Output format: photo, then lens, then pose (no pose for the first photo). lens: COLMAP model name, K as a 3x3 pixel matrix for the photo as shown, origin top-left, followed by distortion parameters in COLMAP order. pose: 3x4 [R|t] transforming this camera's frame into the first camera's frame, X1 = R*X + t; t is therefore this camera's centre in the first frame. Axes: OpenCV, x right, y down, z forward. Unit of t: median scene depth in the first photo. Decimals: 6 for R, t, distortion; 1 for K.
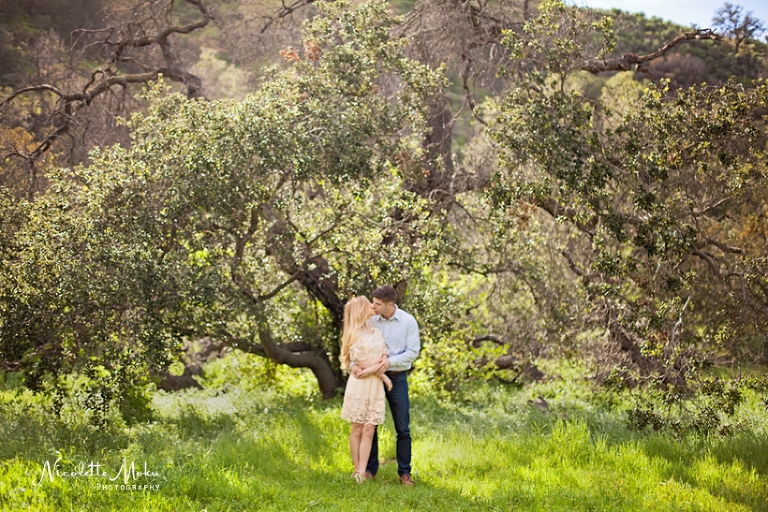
lens RADIAL K [[1062.4, 0, 384.0], [0, 1062.4, 256.0], [0, 0, 1]] dist [-0.009579, -0.010227]
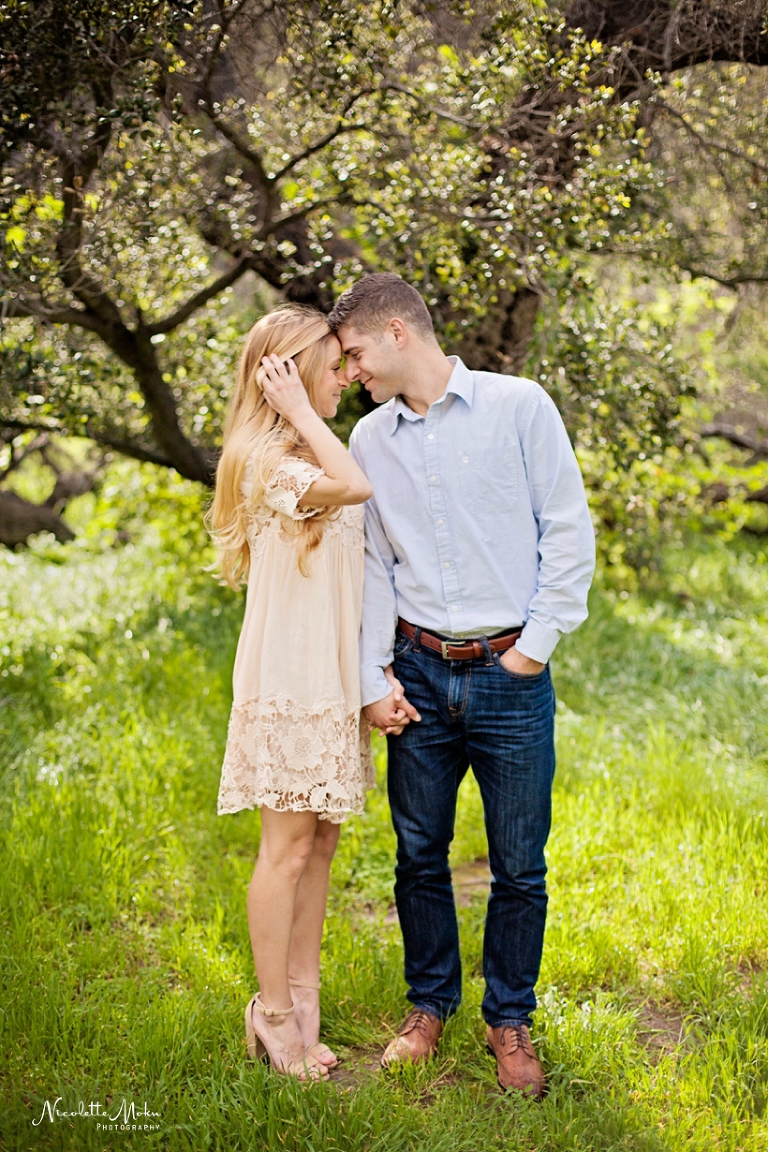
lens RADIAL K [[1593.6, 0, 384.0], [0, 1593.6, 576.0], [0, 0, 1]] dist [-0.009579, -0.010227]
pose [[0.997231, 0.026995, -0.069290, 0.007714], [-0.013411, 0.981790, 0.189496, 0.014748], [0.073144, -0.188042, 0.979434, 0.399271]]
